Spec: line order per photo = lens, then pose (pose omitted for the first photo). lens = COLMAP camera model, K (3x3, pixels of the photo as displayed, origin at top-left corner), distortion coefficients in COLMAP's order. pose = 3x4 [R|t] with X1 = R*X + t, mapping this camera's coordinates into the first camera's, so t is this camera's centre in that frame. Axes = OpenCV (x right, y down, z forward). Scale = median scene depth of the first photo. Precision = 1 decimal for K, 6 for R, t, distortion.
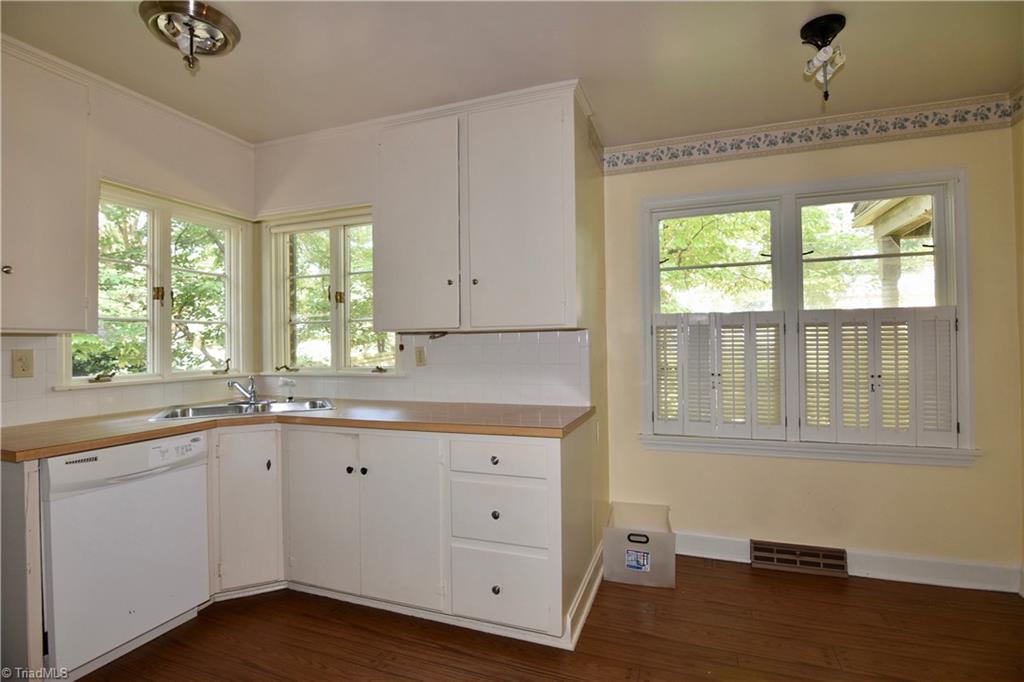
lens RADIAL K [[495.4, 0, 512.0], [0, 495.4, 341.0], [0, 0, 1]] dist [-0.004121, -0.012304]
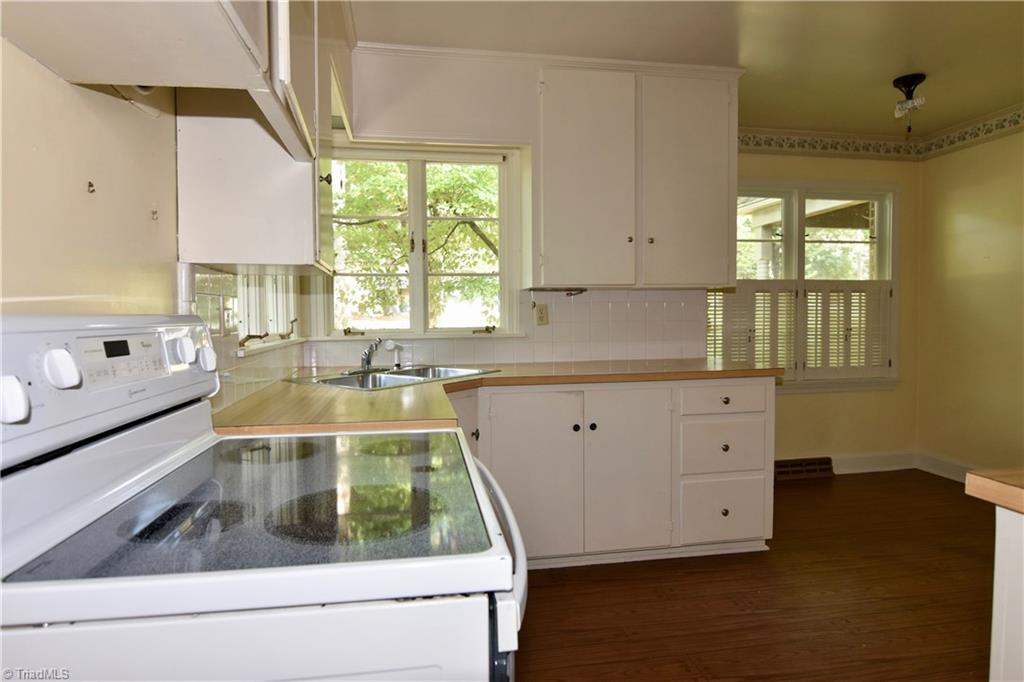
lens RADIAL K [[571.0, 0, 512.0], [0, 571.0, 341.0], [0, 0, 1]] dist [-0.002296, -0.000216]
pose [[0.861854, -0.018639, 0.506813, -0.874700], [-0.003663, 0.999070, 0.042972, 0.038177], [-0.507143, -0.038892, 0.860984, 0.095327]]
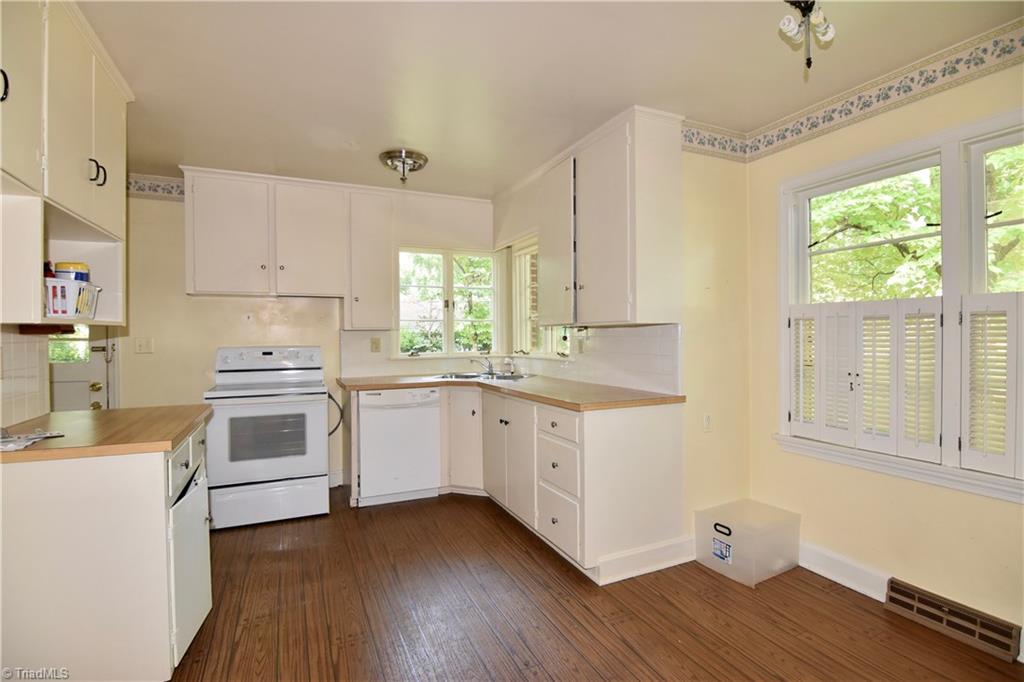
lens RADIAL K [[495.4, 0, 512.0], [0, 495.4, 341.0], [0, 0, 1]] dist [-0.004121, -0.012304]
pose [[0.707154, 0.015056, -0.706899, 0.642141], [0.003426, 0.999689, 0.024719, -0.013268], [0.707051, -0.019902, 0.706882, -0.014539]]
